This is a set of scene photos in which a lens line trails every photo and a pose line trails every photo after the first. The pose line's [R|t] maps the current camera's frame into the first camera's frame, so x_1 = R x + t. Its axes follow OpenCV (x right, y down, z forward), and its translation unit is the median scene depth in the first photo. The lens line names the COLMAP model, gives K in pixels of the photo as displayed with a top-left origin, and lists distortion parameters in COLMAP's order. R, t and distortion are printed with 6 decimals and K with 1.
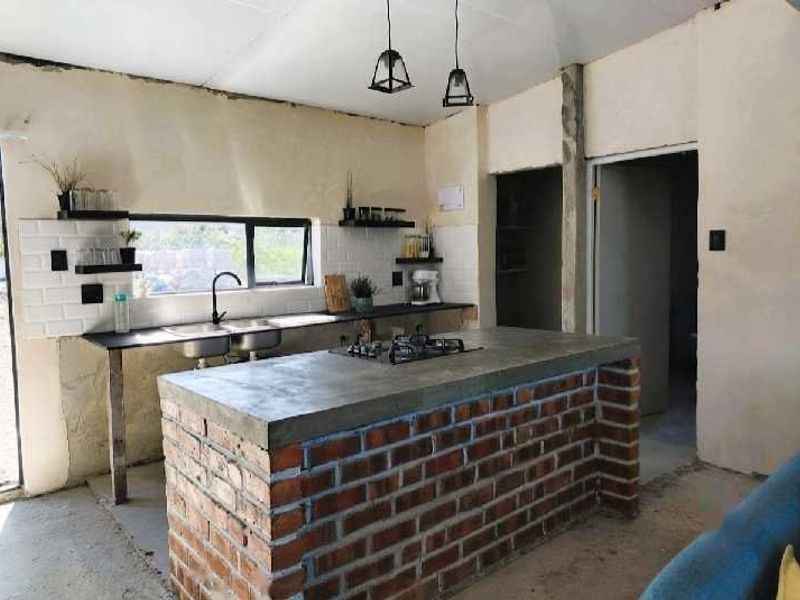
lens RADIAL K [[570.3, 0, 398.0], [0, 570.3, 301.7], [0, 0, 1]] dist [0.000404, -0.002531]
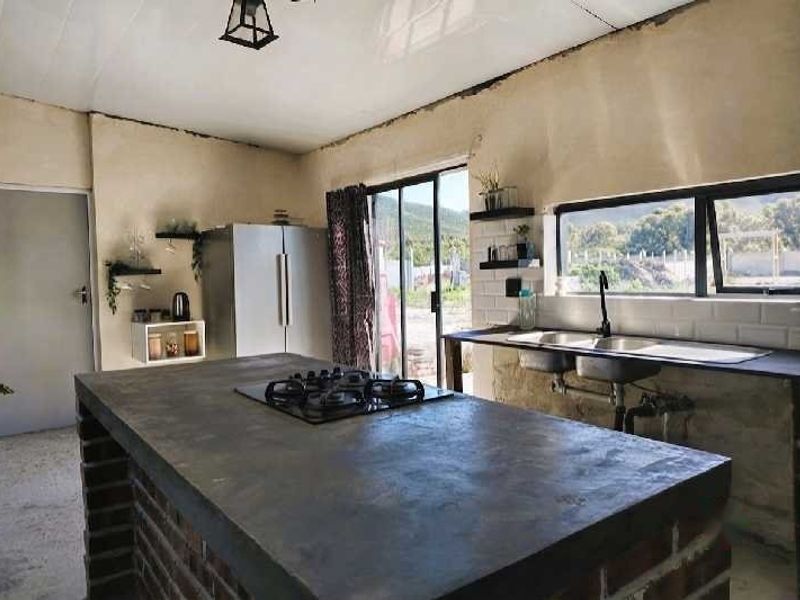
lens RADIAL K [[570.3, 0, 398.0], [0, 570.3, 301.7], [0, 0, 1]] dist [0.000404, -0.002531]
pose [[-0.067283, 0.080255, -0.994501, 0.461222], [-0.052039, 0.995121, 0.083826, -0.057851], [0.996376, 0.057393, -0.062778, 0.754627]]
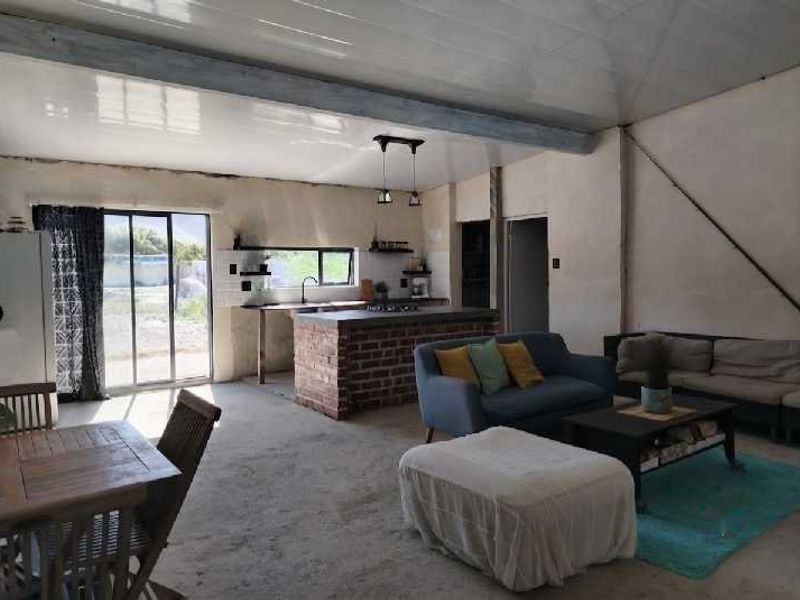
lens RADIAL K [[570.3, 0, 398.0], [0, 570.3, 301.7], [0, 0, 1]] dist [0.000404, -0.002531]
pose [[0.997066, 0.016775, -0.074684, 0.140624], [-0.018453, 0.999591, -0.021834, 0.067731], [0.074287, 0.023148, 0.996968, -0.878375]]
